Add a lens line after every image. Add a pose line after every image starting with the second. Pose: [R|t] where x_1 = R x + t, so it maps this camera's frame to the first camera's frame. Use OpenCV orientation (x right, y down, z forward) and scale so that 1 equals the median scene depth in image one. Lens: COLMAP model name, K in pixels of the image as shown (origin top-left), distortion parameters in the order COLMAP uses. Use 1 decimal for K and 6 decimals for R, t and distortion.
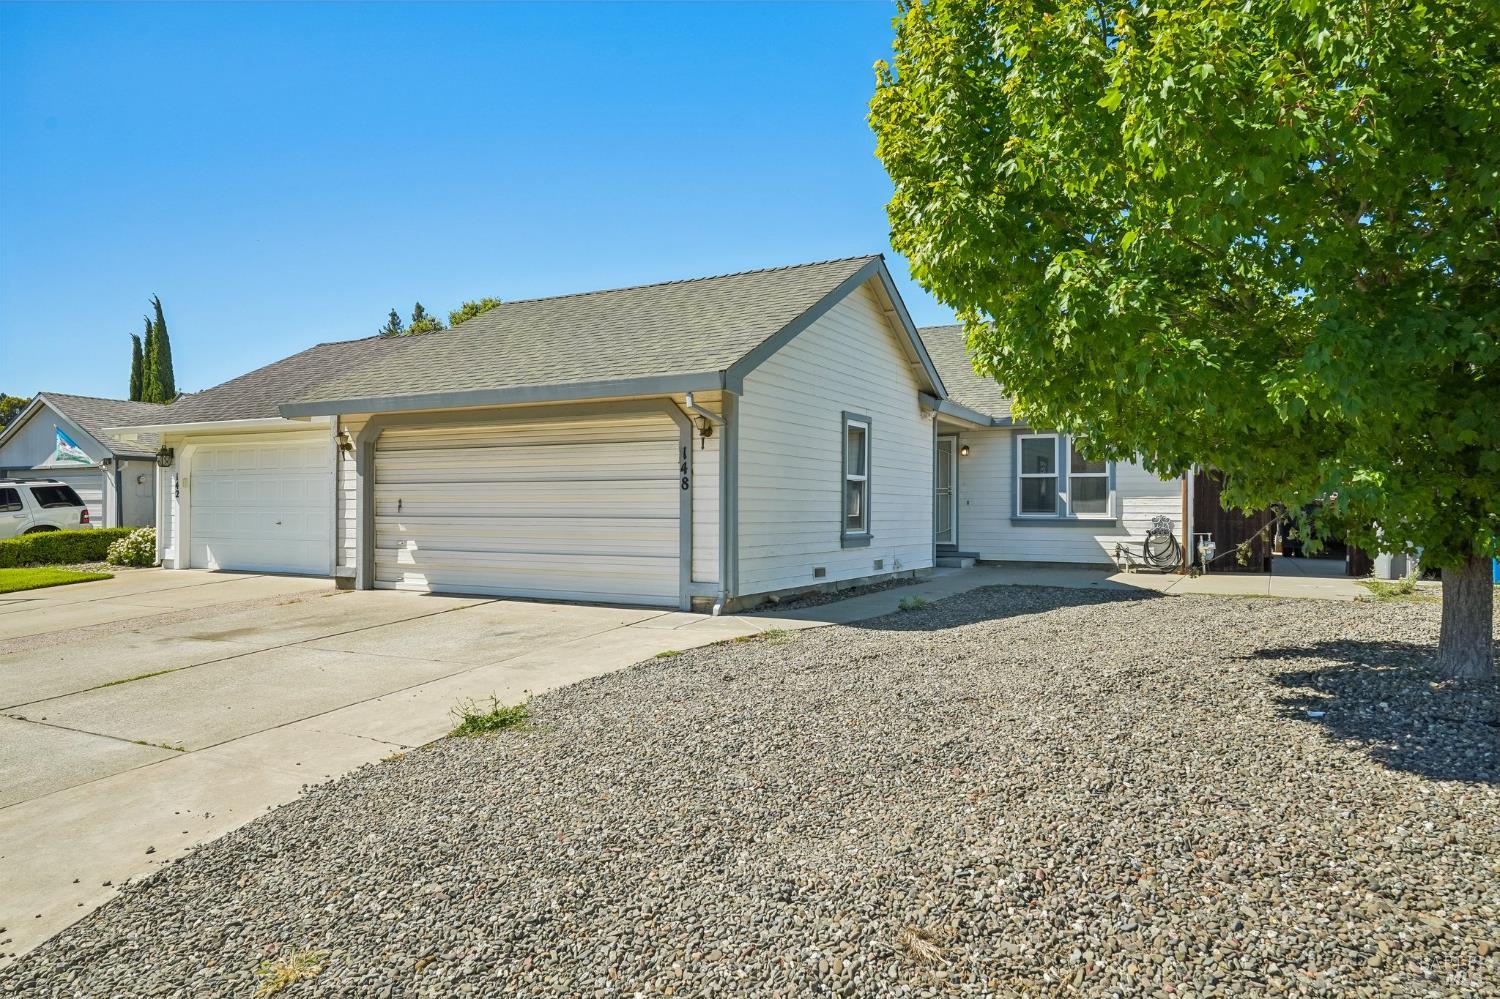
lens RADIAL K [[980.4, 0, 750.0], [0, 980.4, 499.5], [0, 0, 1]] dist [-0.001118, -0.000489]
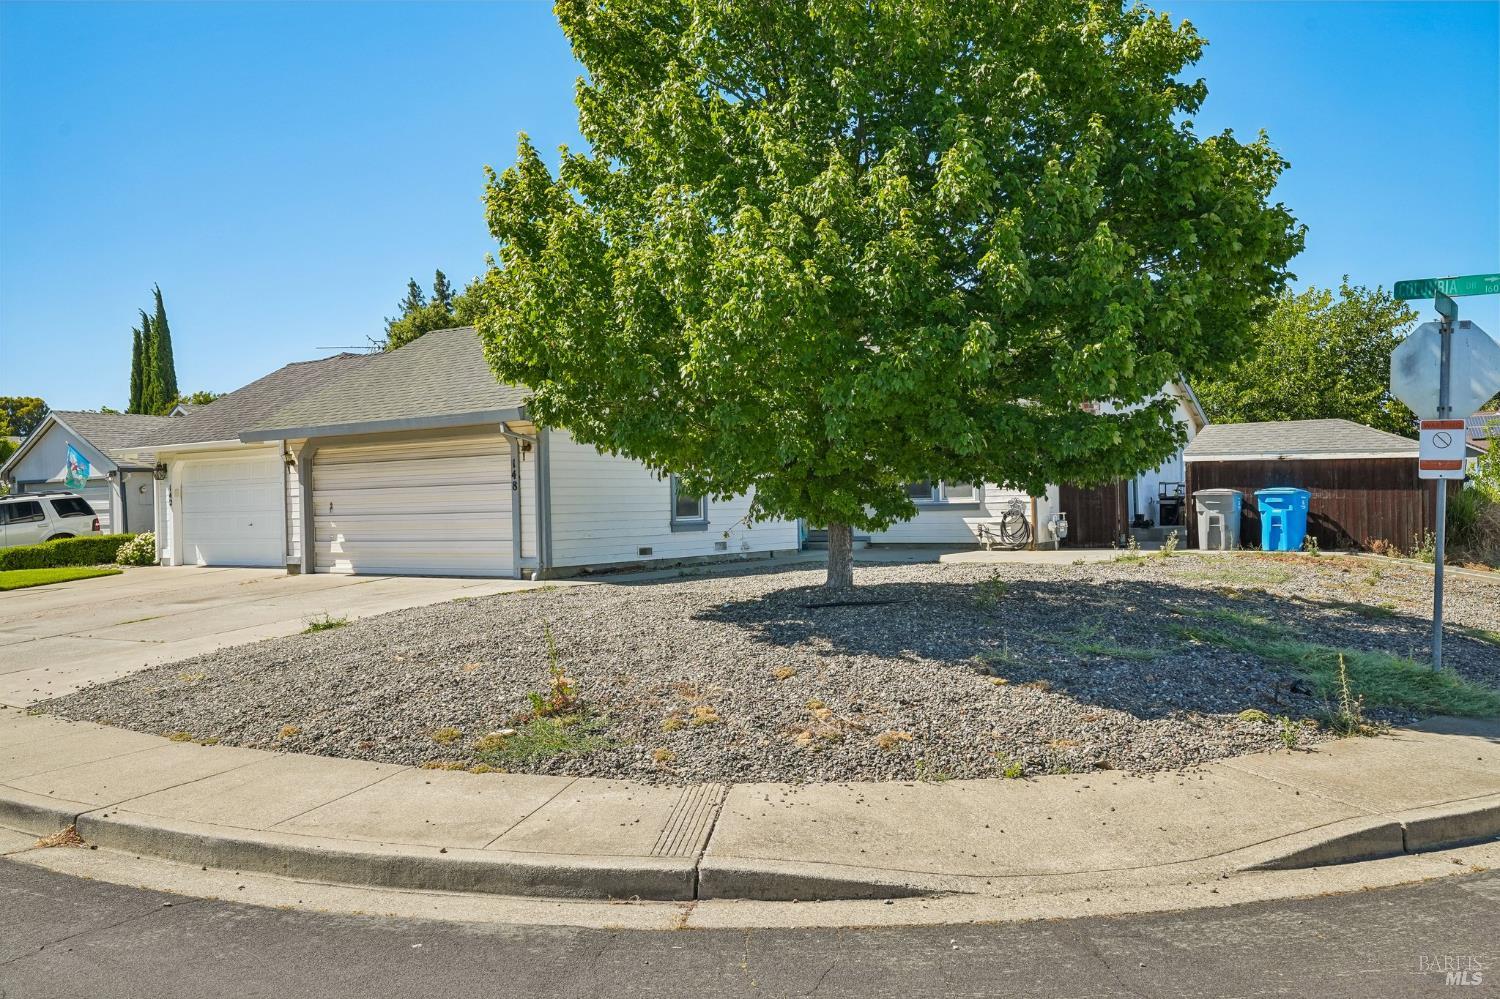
lens RADIAL K [[1262.6, 0, 750.0], [0, 1262.6, 499.5], [0, 0, 1]] dist [-0.000138, 0.001960]
pose [[0.993526, -0.027353, -0.110259, 0.279170], [0.028319, 0.999573, 0.007207, -0.000472], [0.110014, -0.010283, 0.993877, -0.439336]]
